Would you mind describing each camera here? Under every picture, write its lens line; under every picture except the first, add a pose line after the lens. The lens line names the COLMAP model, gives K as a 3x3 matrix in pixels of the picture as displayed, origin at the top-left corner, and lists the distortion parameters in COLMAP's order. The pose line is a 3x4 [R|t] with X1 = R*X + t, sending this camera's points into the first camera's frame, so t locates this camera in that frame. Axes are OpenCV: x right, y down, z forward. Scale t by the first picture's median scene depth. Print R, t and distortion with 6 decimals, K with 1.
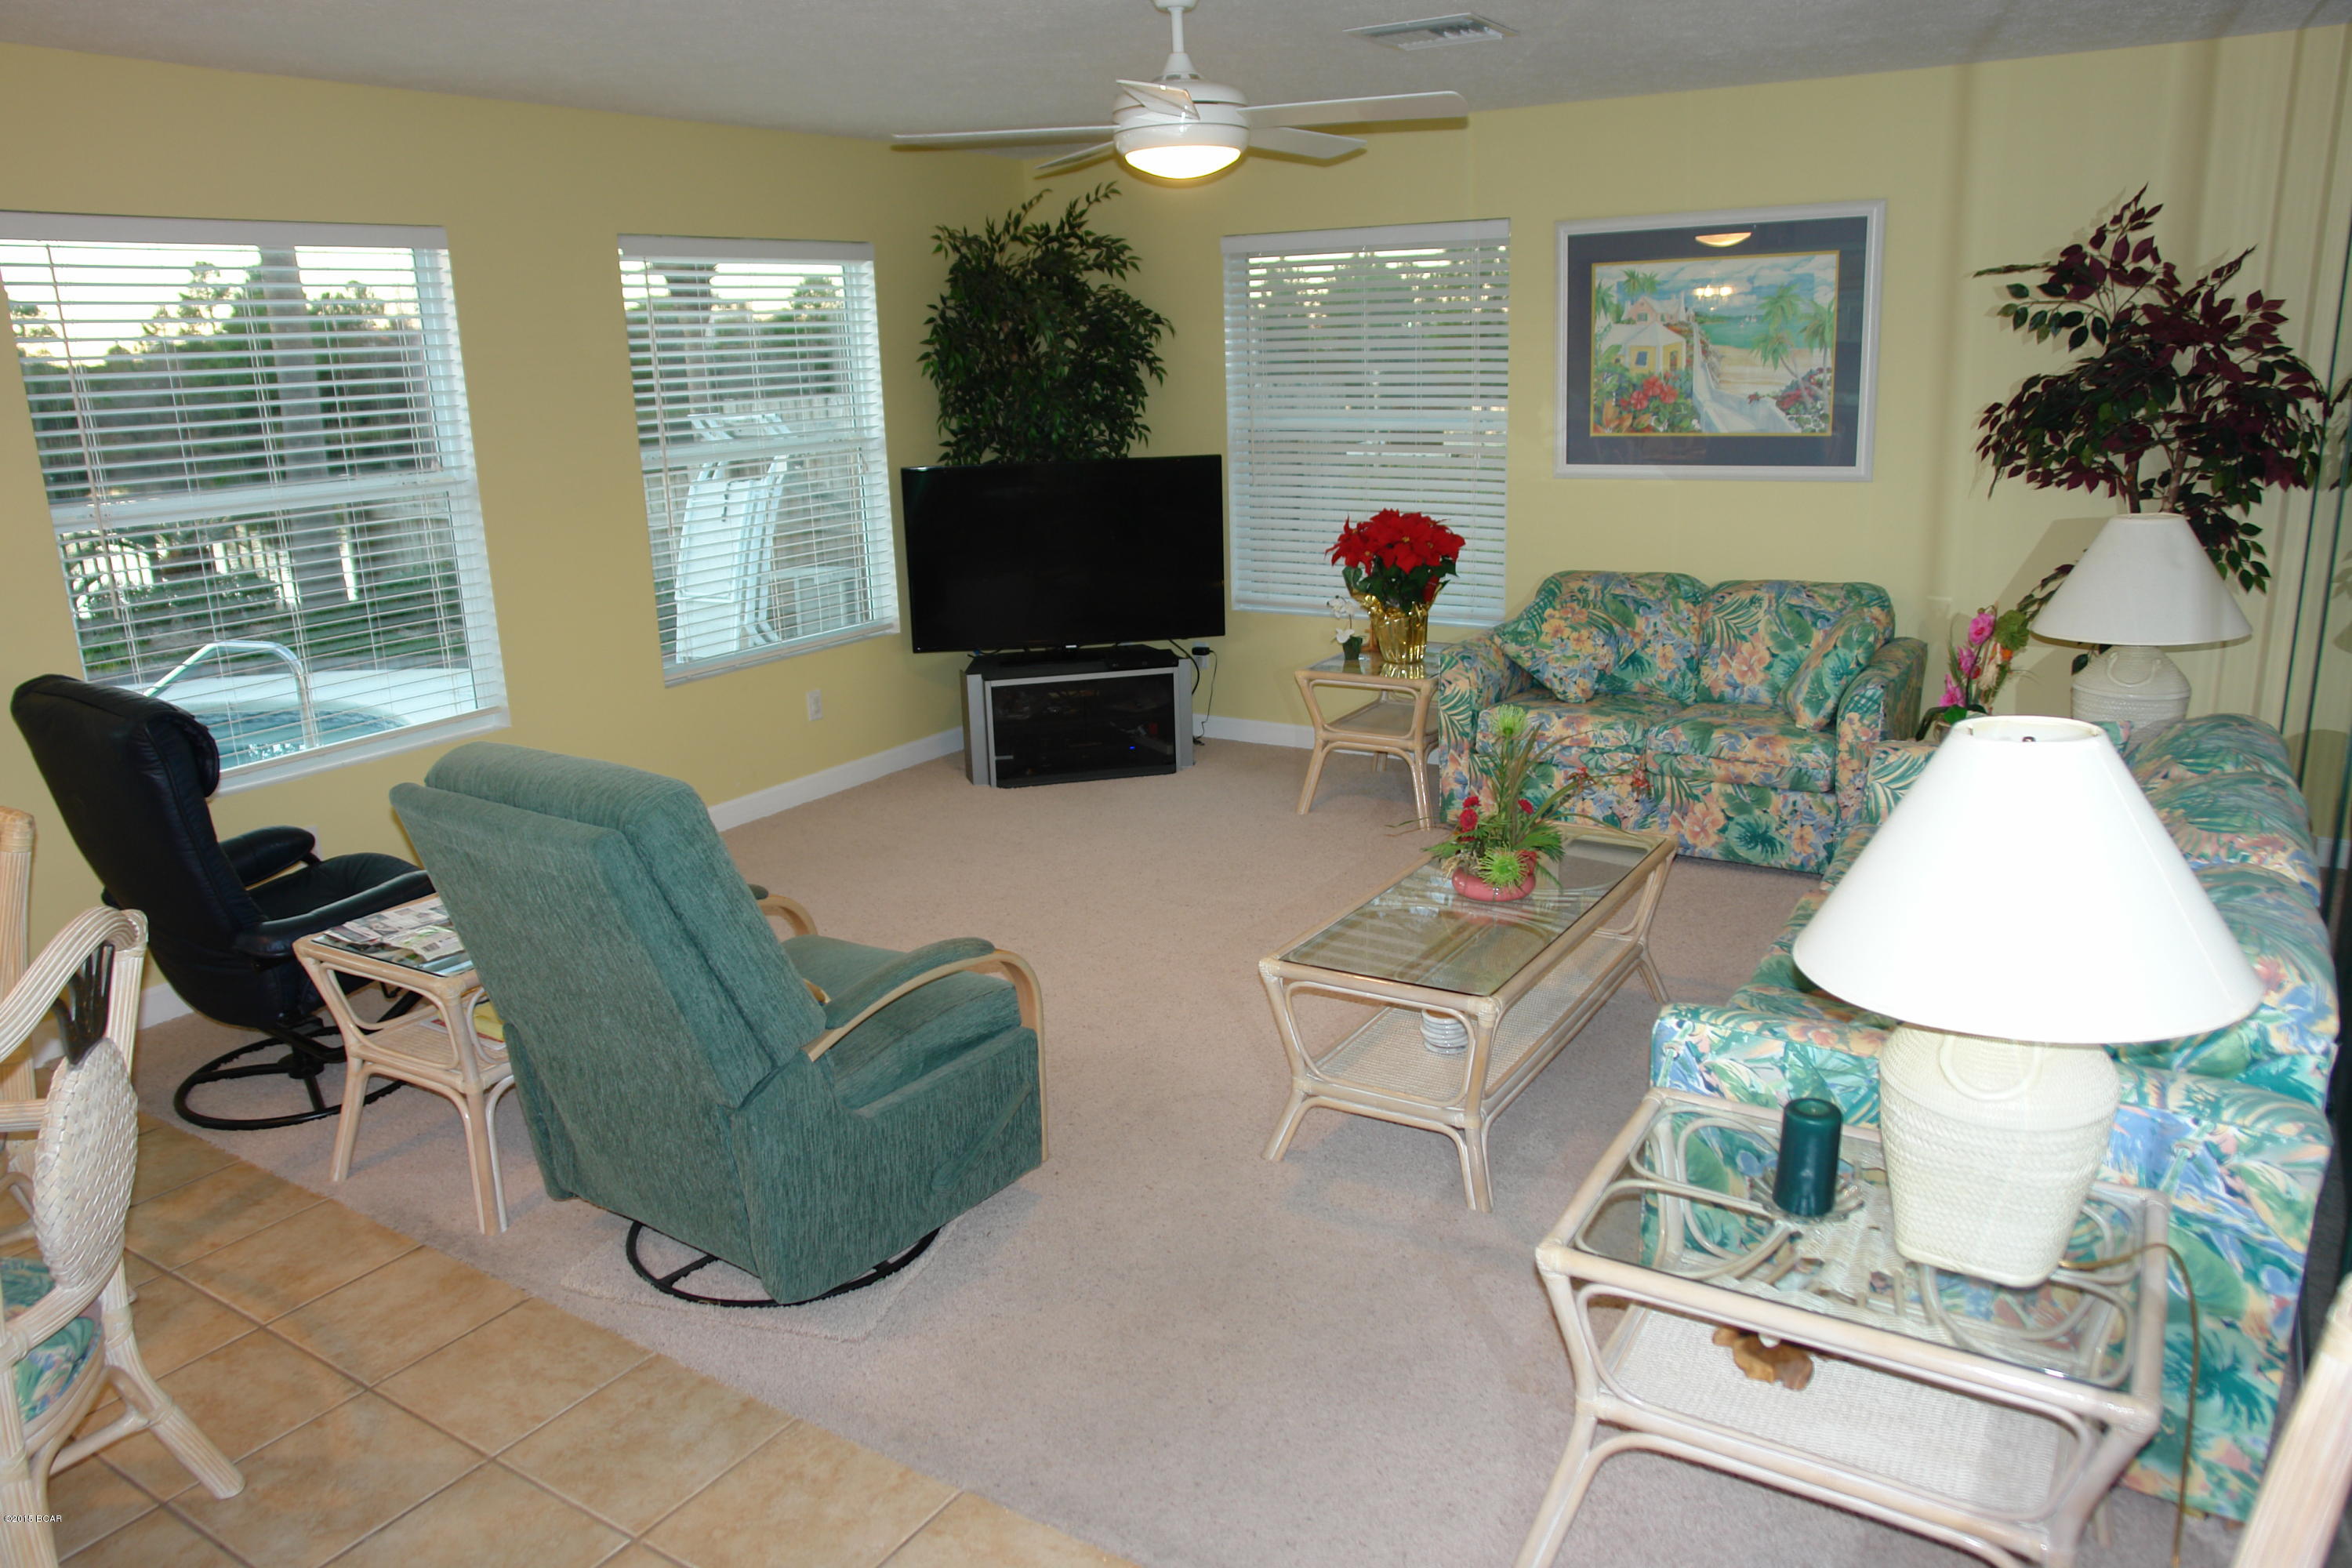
lens RADIAL K [[1641.2, 0, 1166.4], [0, 1641.2, 792.4], [0, 0, 1]] dist [-0.100912, 0.067134]
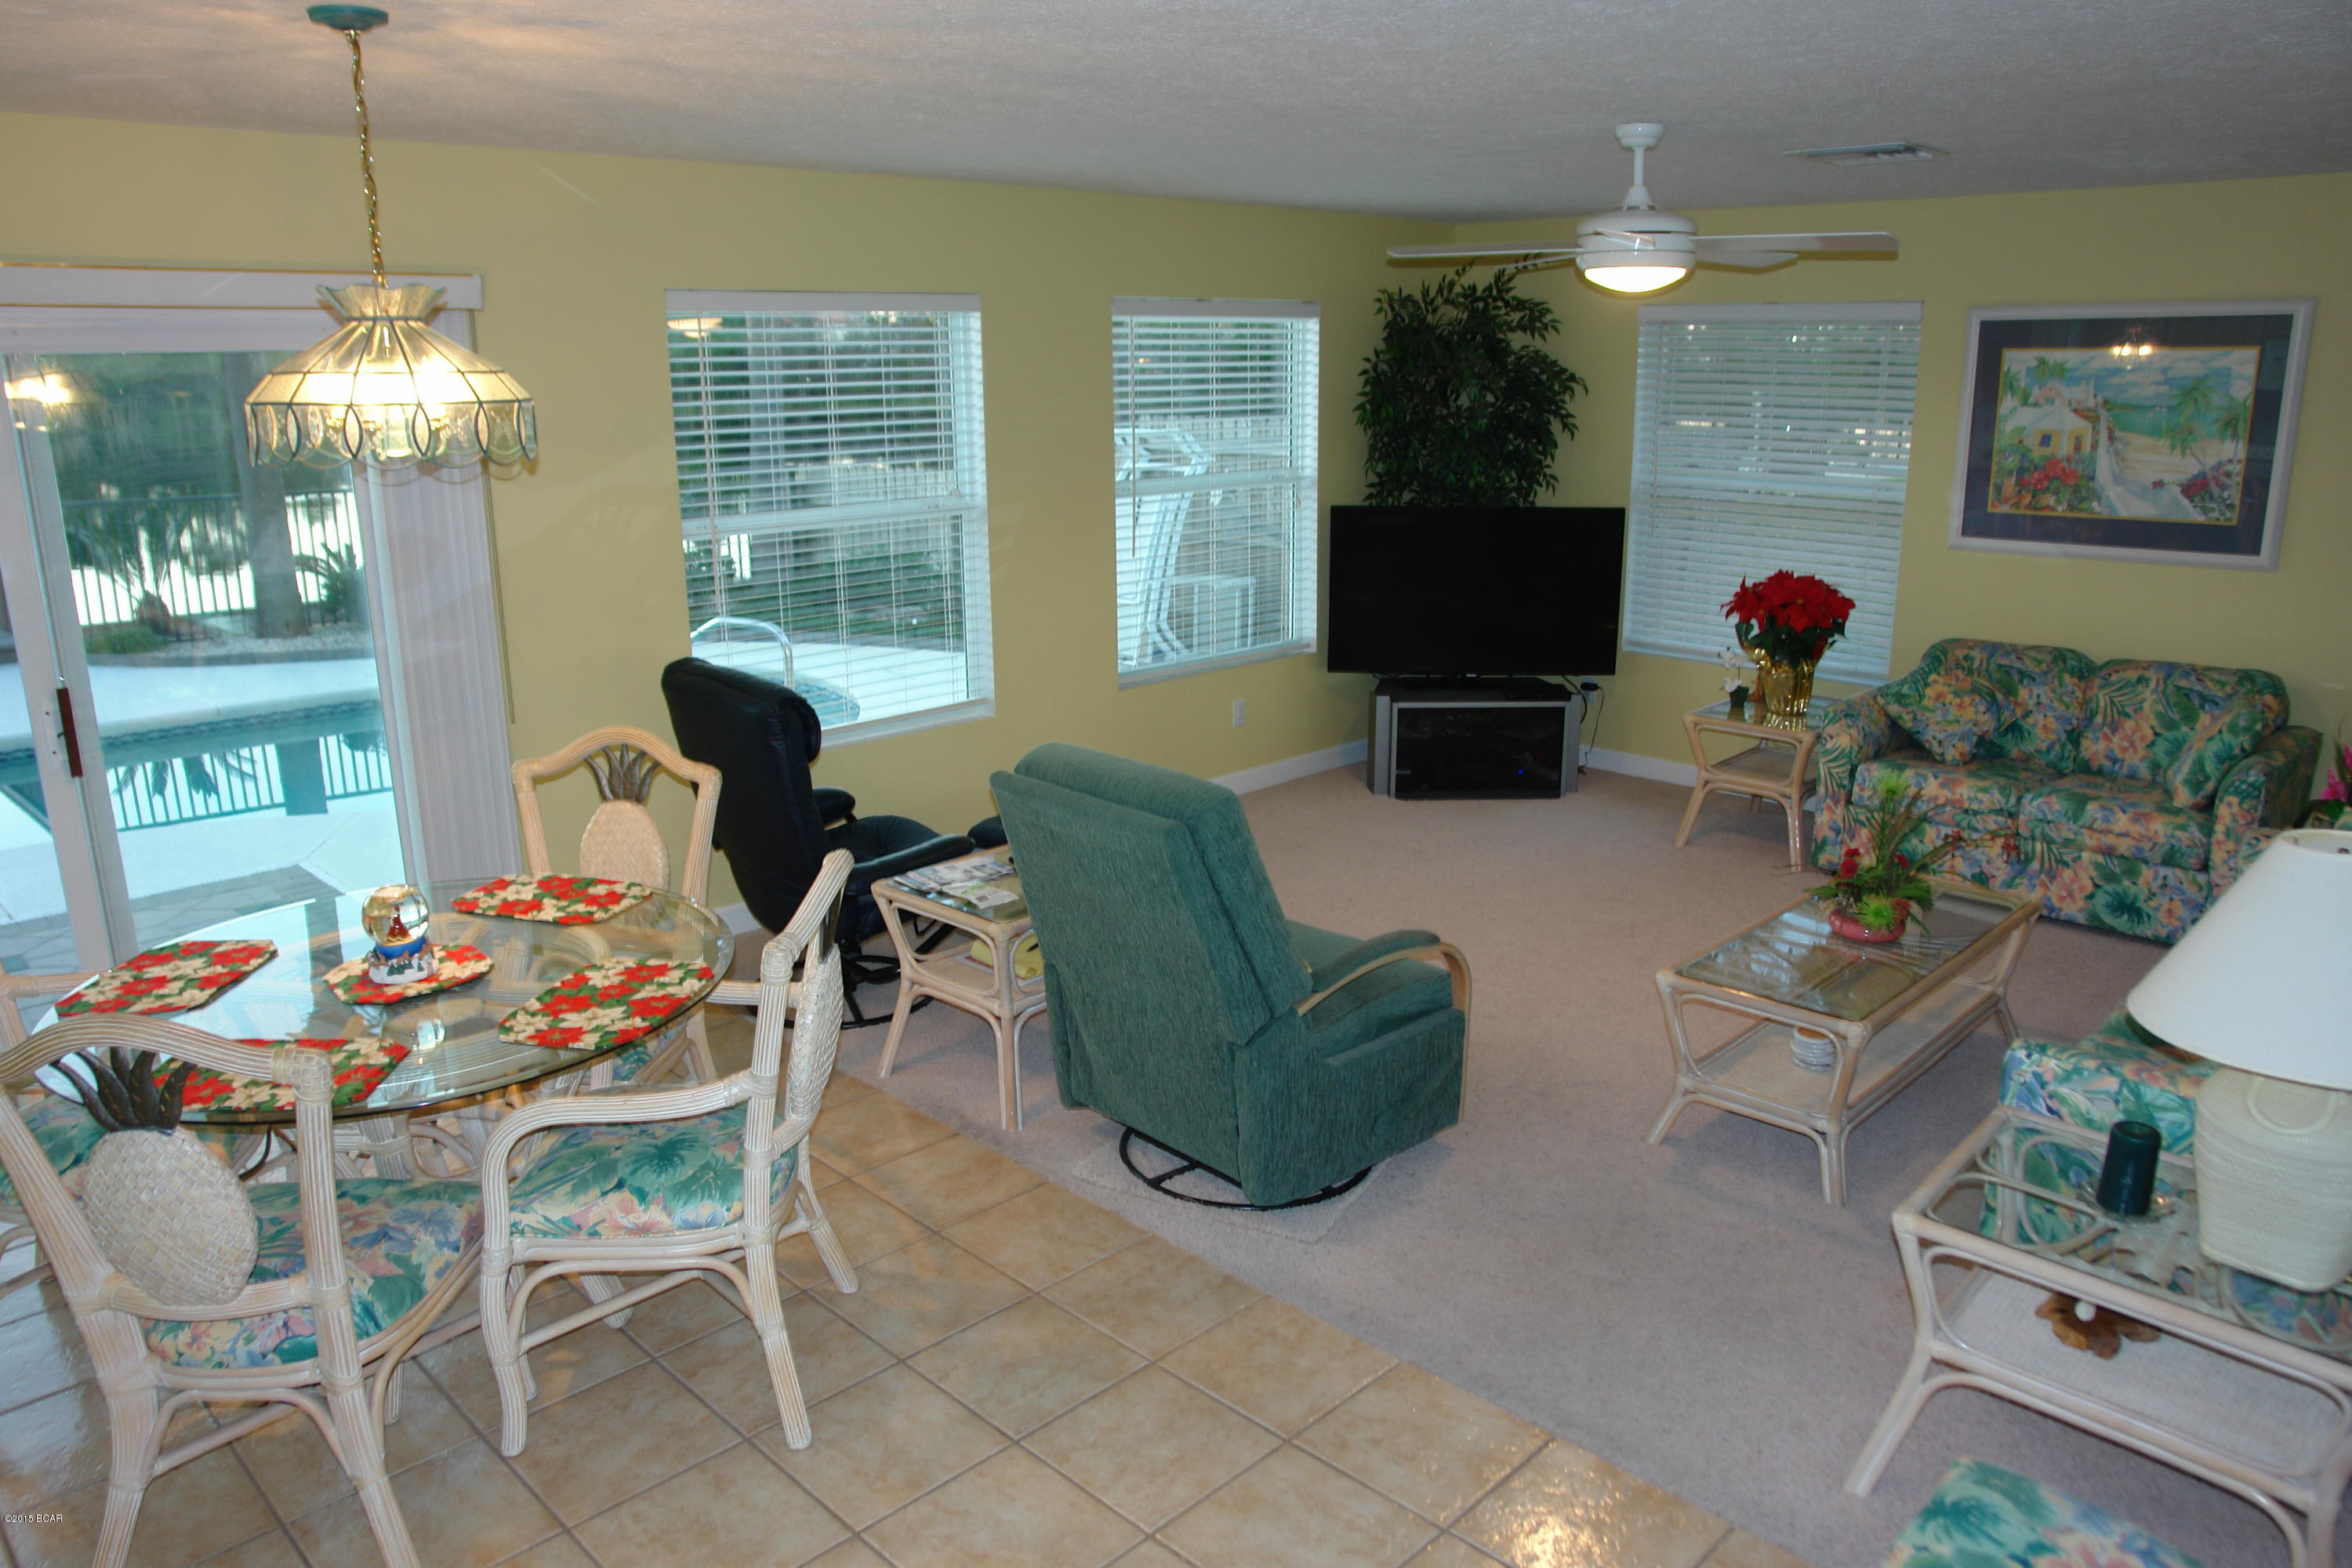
lens RADIAL K [[1641.2, 0, 1162.7], [0, 1641.2, 787.4], [0, 0, 1]] dist [-0.100912, 0.067134]
pose [[0.976009, 0.079513, -0.202692, -0.056938], [-0.079904, 0.996783, 0.006265, -0.008282], [0.202538, 0.010081, 0.979223, -0.194748]]
